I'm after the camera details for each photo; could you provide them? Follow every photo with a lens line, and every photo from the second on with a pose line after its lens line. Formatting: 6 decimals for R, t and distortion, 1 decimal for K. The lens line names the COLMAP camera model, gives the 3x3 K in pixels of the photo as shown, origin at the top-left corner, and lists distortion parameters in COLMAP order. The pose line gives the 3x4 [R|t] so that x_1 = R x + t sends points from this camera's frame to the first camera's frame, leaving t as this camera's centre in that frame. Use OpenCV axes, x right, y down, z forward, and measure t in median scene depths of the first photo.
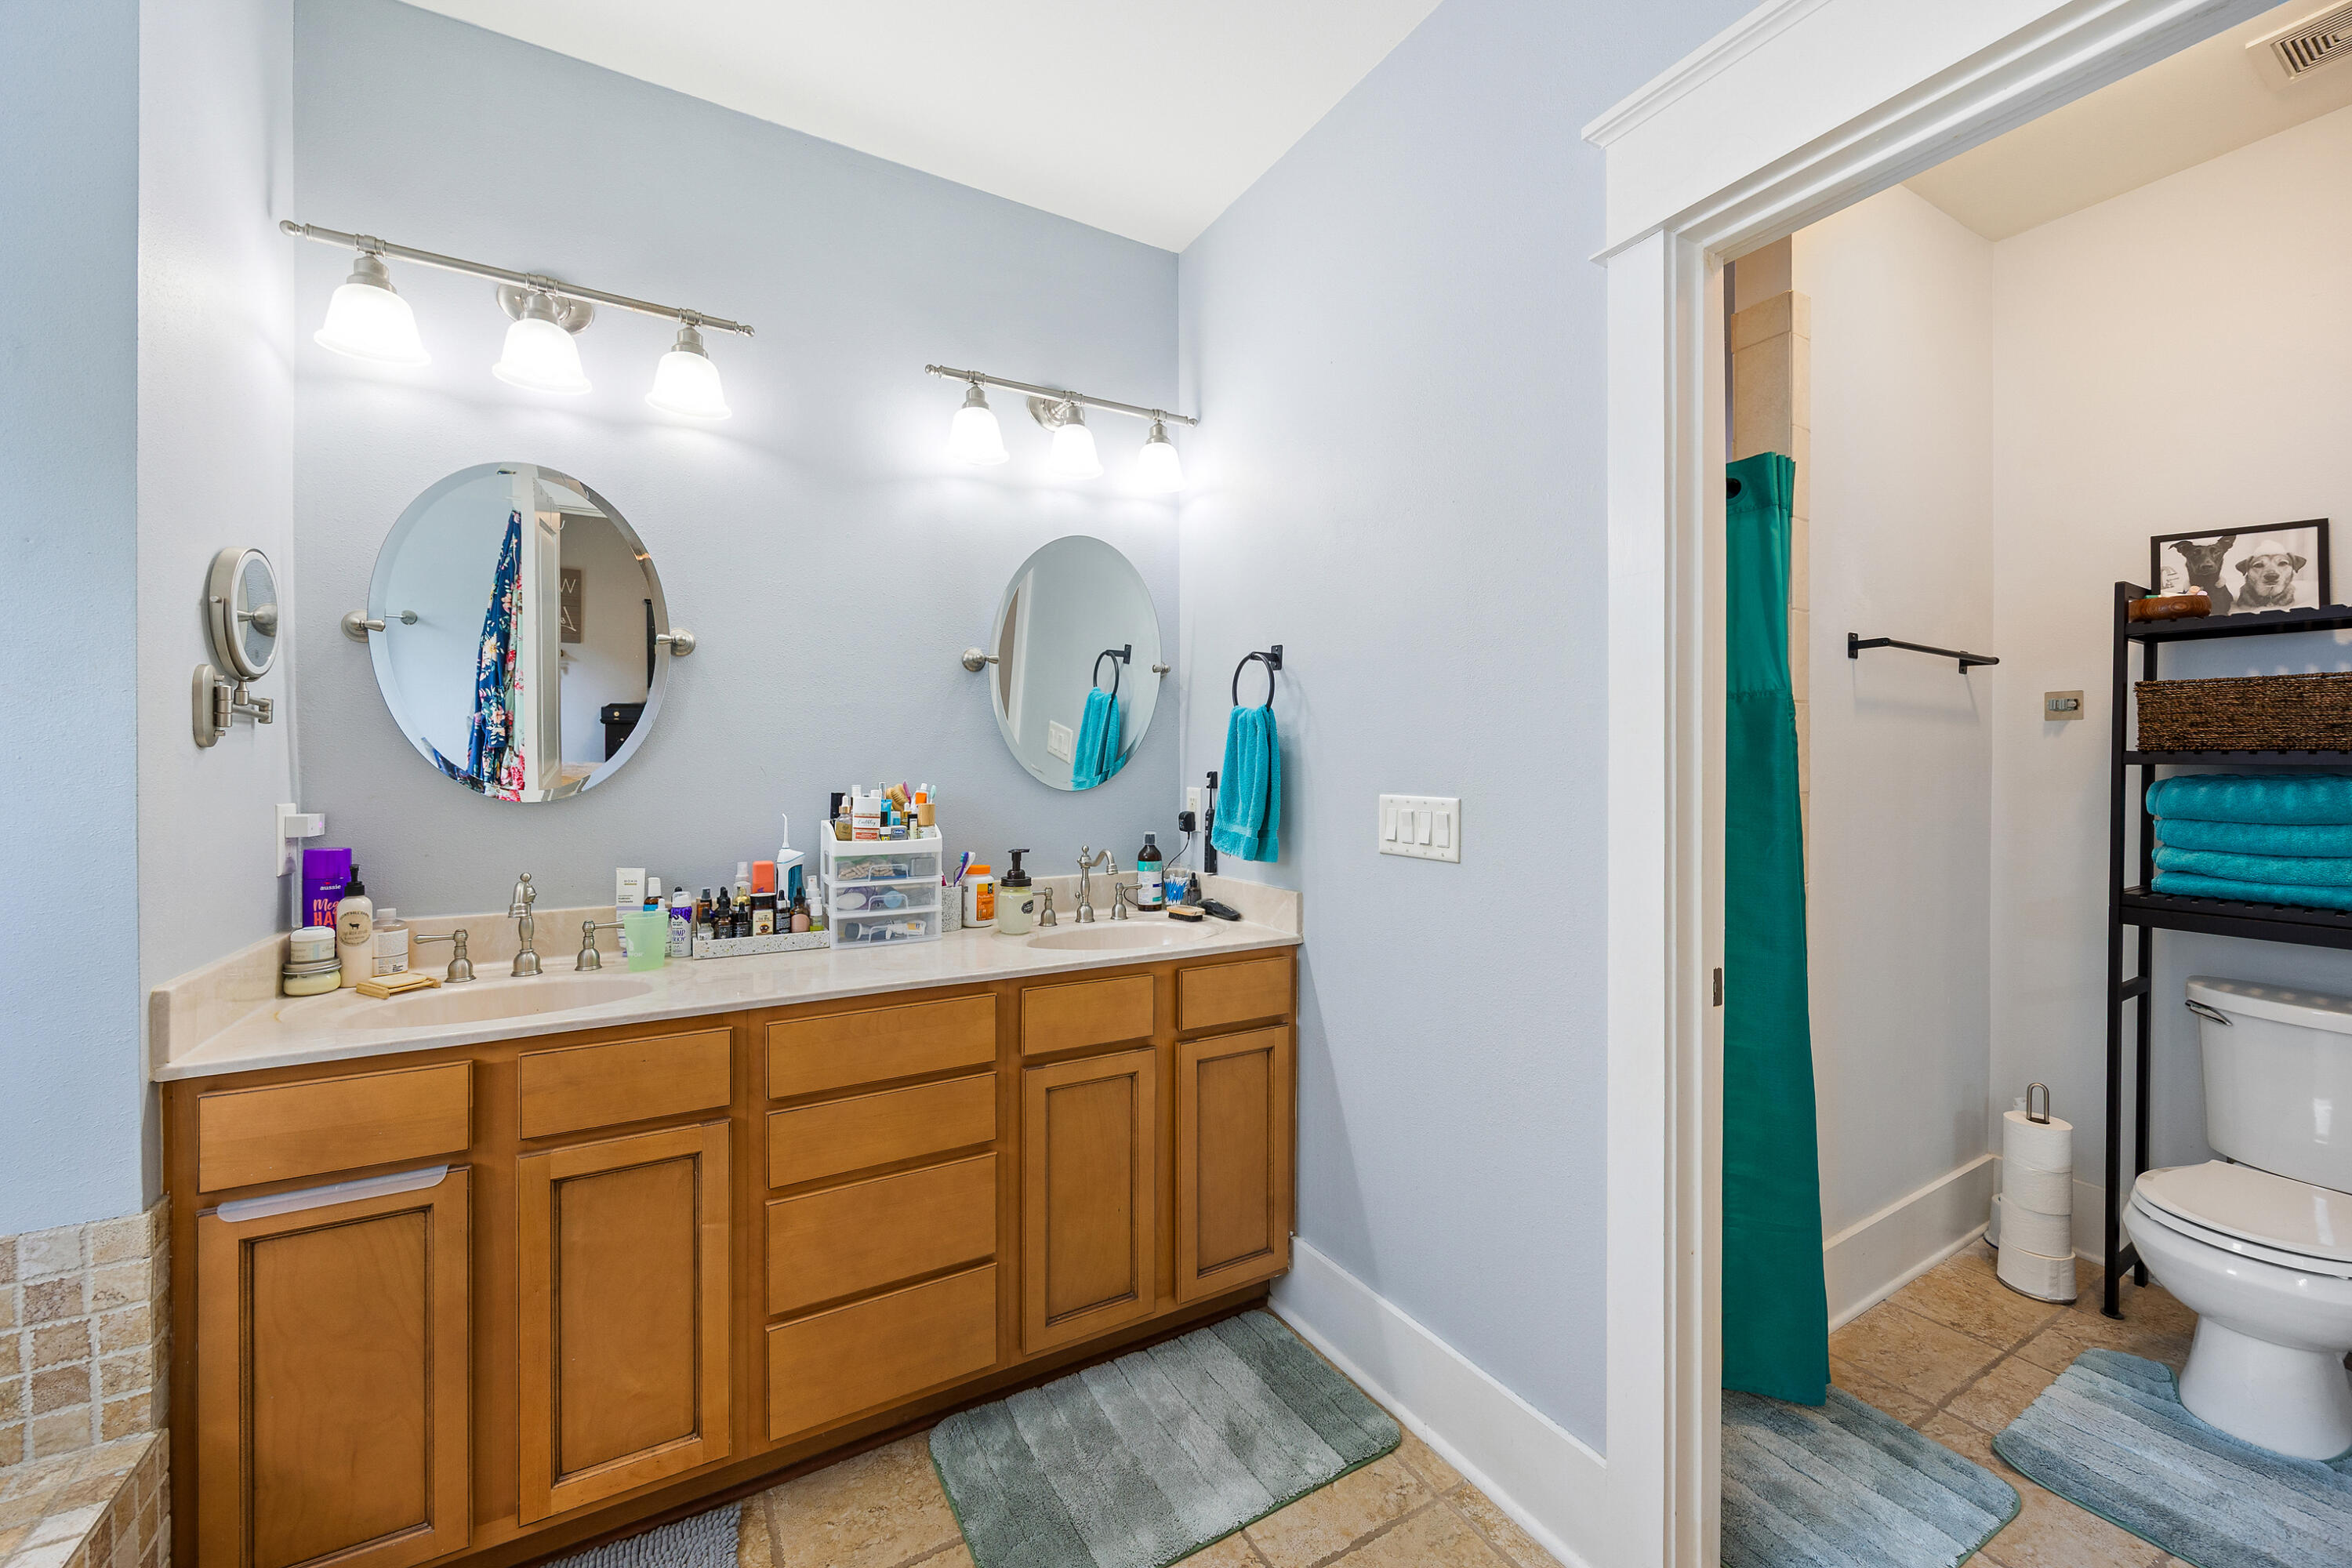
lens RADIAL K [[904.8, 0, 1174.1], [0, 904.8, 773.8], [0, 0, 1]] dist [-0.006487, 0.000596]
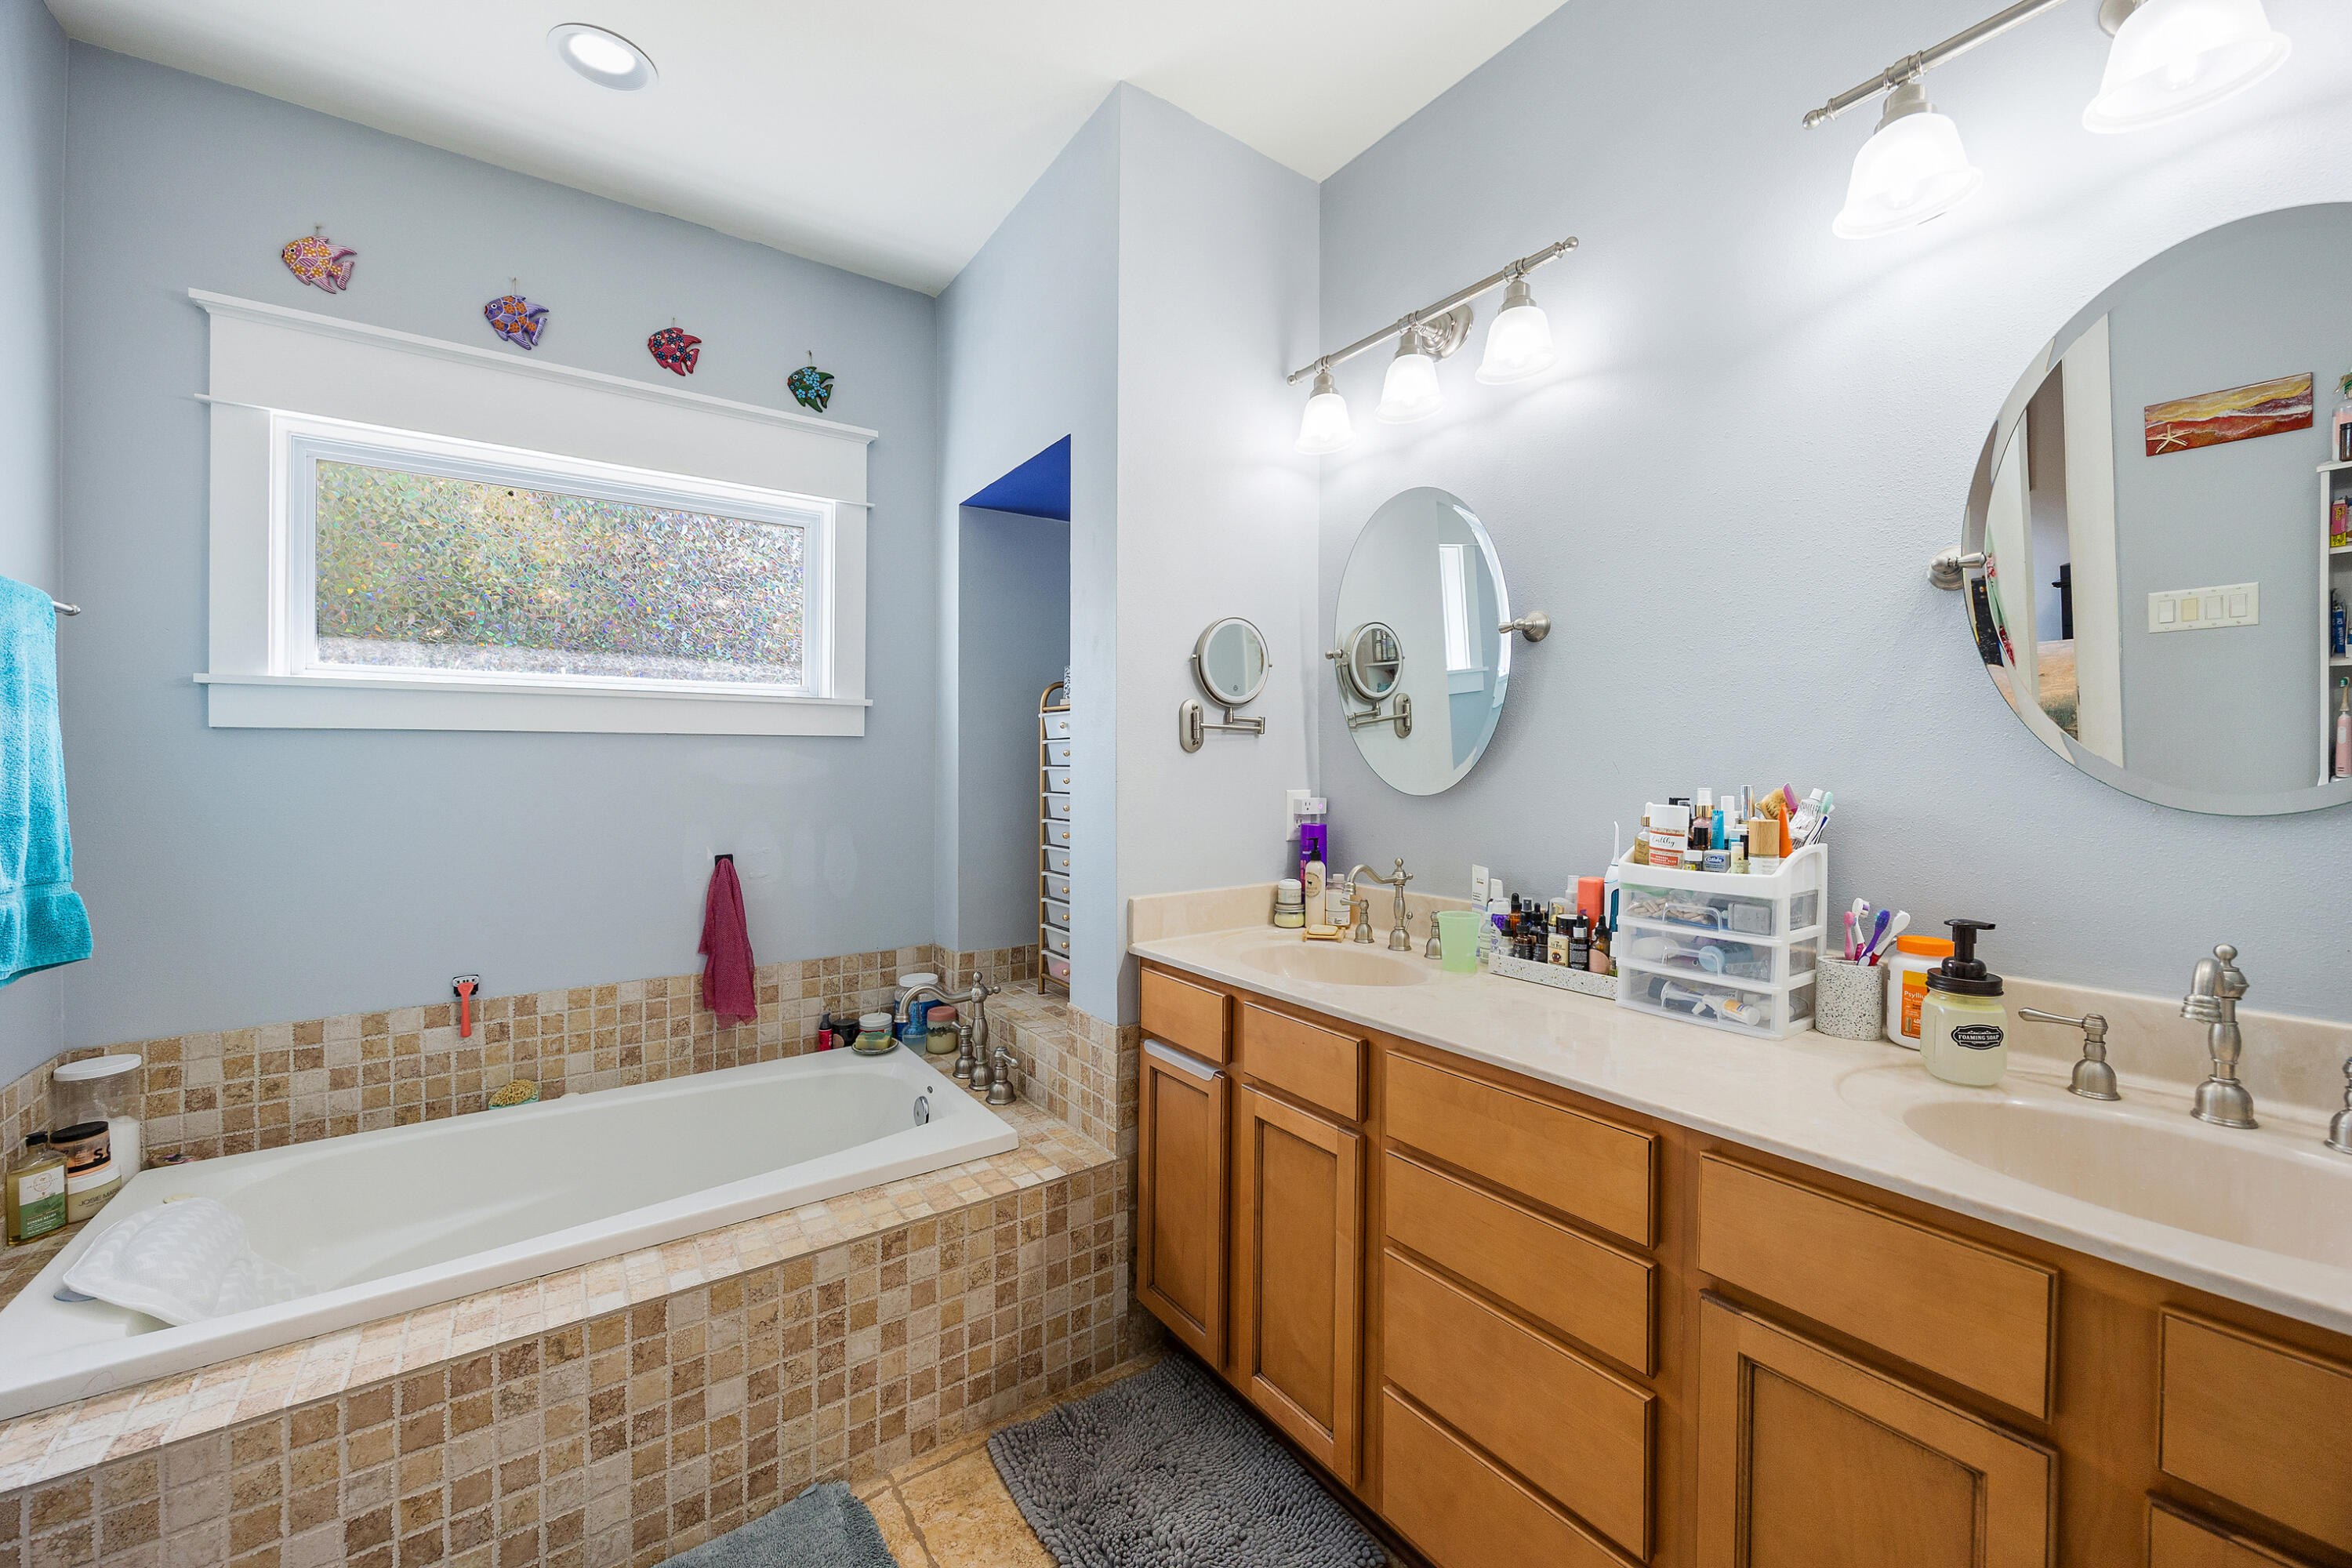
lens RADIAL K [[904.8, 0, 1175.3], [0, 904.8, 770.3], [0, 0, 1]] dist [-0.006487, 0.000596]
pose [[0.088780, 0.009373, -0.996007, 0.366482], [0.001332, 0.999954, 0.009529, -0.010439], [0.996050, -0.002173, 0.088763, 0.611363]]
